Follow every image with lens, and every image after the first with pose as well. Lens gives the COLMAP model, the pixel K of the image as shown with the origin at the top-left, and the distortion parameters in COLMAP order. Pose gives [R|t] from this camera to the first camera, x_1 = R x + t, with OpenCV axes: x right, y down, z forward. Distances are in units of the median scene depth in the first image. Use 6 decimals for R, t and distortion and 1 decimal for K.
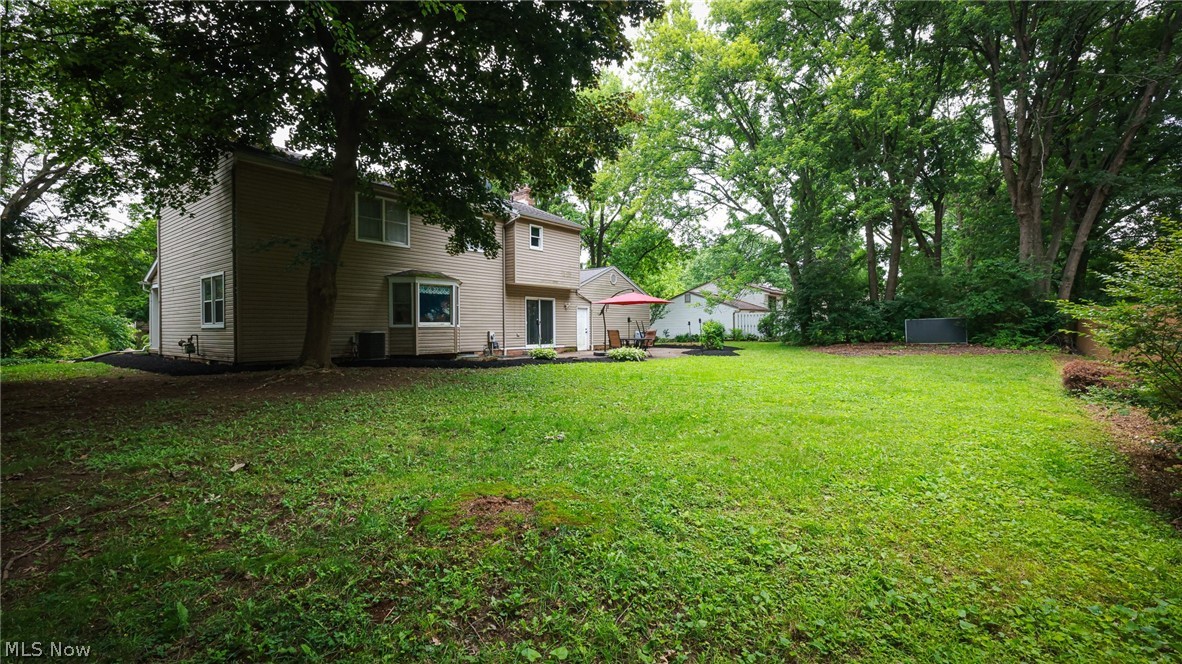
lens RADIAL K [[507.9, 0, 591.0], [0, 507.9, 332.0], [0, 0, 1]] dist [-0.001777, -0.000333]
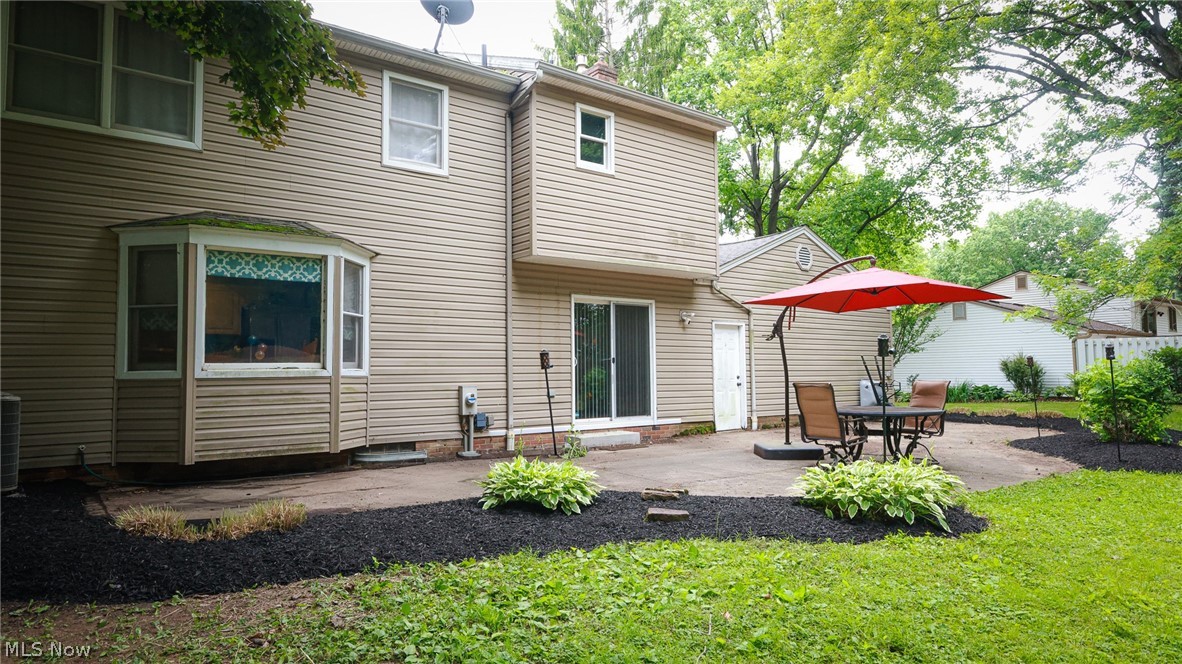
lens RADIAL K [[704.6, 0, 591.0], [0, 704.6, 332.0], [0, 0, 1]] dist [0.013134, 0.000404]
pose [[0.970577, -0.016543, -0.240224, 0.016752], [0.001758, 0.998097, -0.061632, -0.009944], [0.240786, 0.059396, 0.968759, 0.578930]]
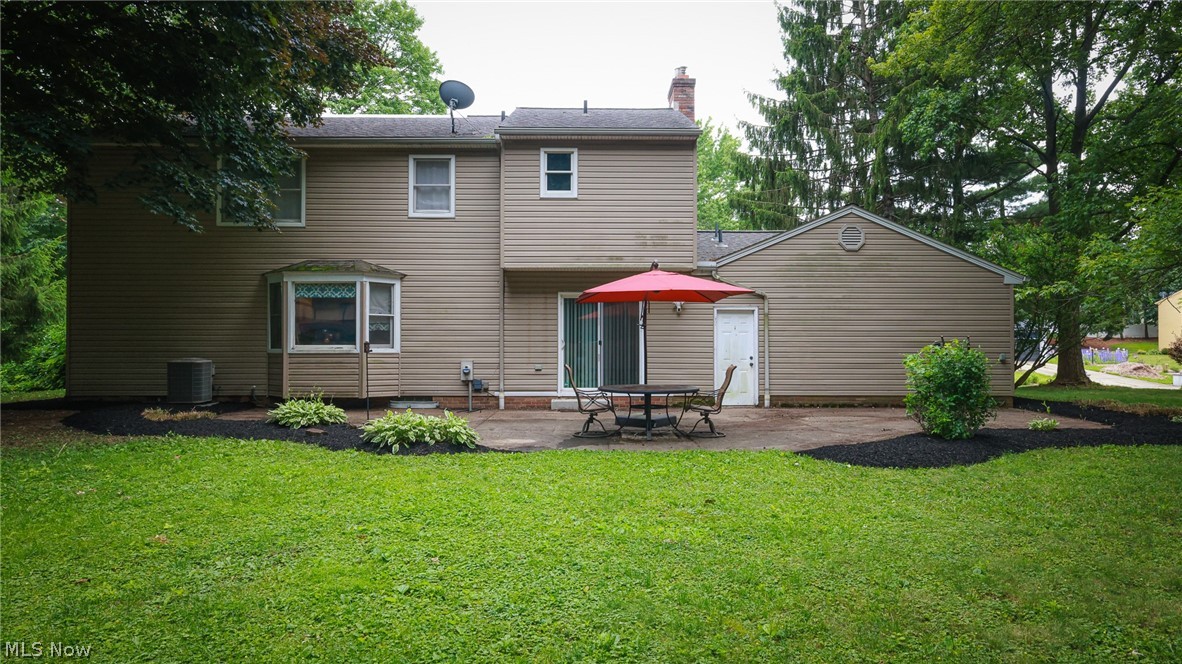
lens RADIAL K [[704.6, 0, 591.0], [0, 704.6, 332.0], [0, 0, 1]] dist [0.013134, 0.000404]
pose [[0.634762, -0.005401, -0.772689, 0.520489], [-0.009539, 0.999845, -0.014825, -0.024442], [0.772649, 0.016782, 0.634612, 0.694111]]
